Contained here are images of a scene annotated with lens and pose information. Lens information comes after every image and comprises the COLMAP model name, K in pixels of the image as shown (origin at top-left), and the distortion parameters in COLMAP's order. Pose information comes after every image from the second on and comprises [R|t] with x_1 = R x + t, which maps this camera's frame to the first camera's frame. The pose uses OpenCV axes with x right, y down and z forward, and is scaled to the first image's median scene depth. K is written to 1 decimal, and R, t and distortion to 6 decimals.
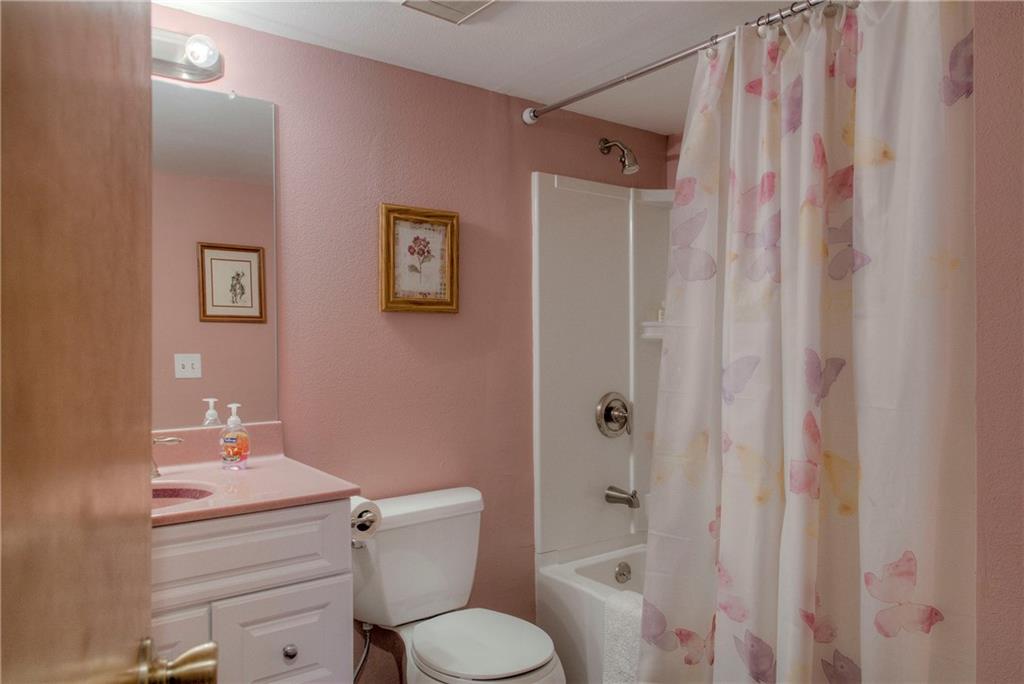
lens RADIAL K [[706.3, 0, 511.2], [0, 706.3, 347.0], [0, 0, 1]] dist [0.020240, 0.006607]
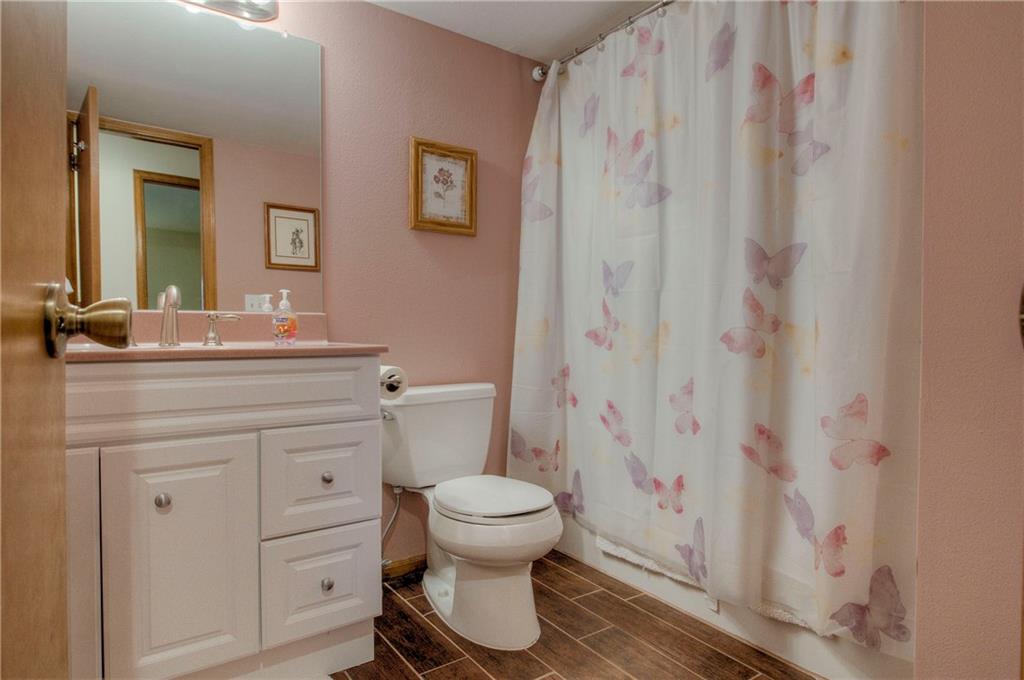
lens RADIAL K [[579.5, 0, 512.8], [0, 579.5, 337.3], [0, 0, 1]] dist [0.007968, 0.000002]
pose [[0.999702, 0.006524, -0.023522, 0.011028], [-0.006425, 0.999970, 0.004297, 0.123810], [0.023549, -0.004145, 0.999714, 0.031368]]
